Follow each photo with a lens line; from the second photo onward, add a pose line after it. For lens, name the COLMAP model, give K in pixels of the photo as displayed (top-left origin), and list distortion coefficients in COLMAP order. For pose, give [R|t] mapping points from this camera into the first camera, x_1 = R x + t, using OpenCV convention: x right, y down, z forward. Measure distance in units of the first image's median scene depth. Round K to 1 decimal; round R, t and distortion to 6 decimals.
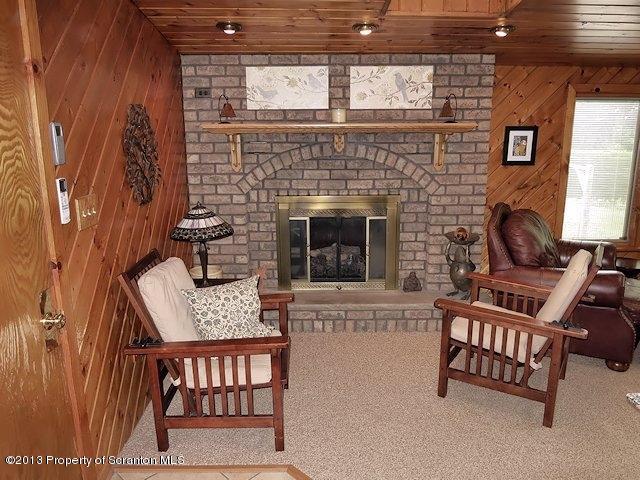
lens RADIAL K [[466.7, 0, 322.7], [0, 466.7, 238.6], [0, 0, 1]] dist [-0.028726, -0.006850]
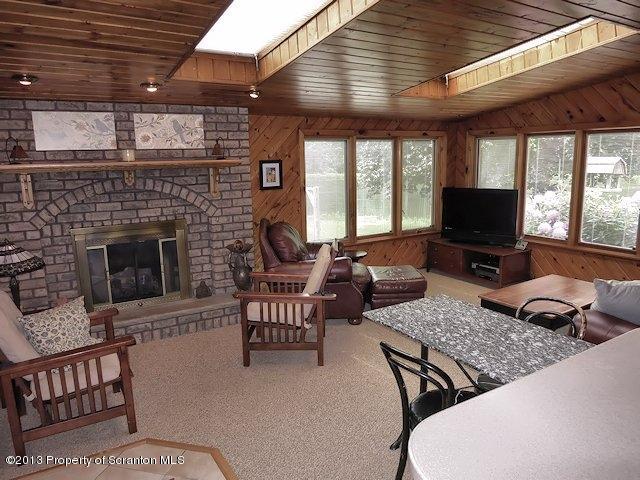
lens RADIAL K [[466.7, 0, 319.5], [0, 466.7, 238.8], [0, 0, 1]] dist [-0.028726, -0.006850]
pose [[0.858143, -0.099750, 0.503628, -0.157322], [0.127835, 0.991564, -0.021430, 0.029287], [-0.497242, 0.082771, 0.863655, -0.219735]]
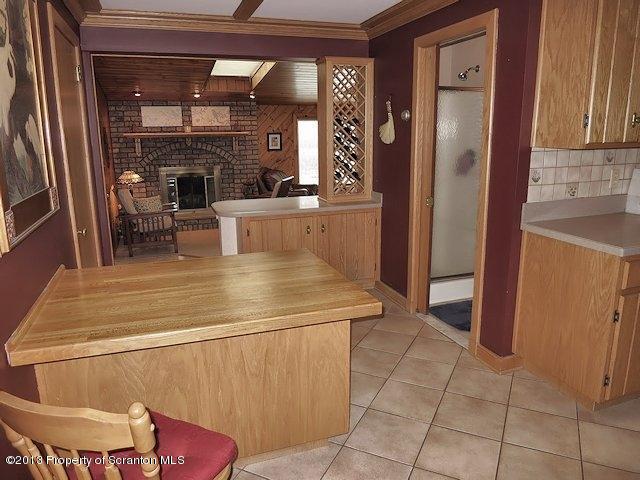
lens RADIAL K [[466.7, 0, 318.8], [0, 466.7, 241.2], [0, 0, 1]] dist [-0.028726, -0.006850]
pose [[0.948219, -0.077999, 0.307892, -0.093860], [0.076960, 0.996913, 0.015538, 0.273158], [-0.308154, 0.008962, 0.951294, -1.257617]]
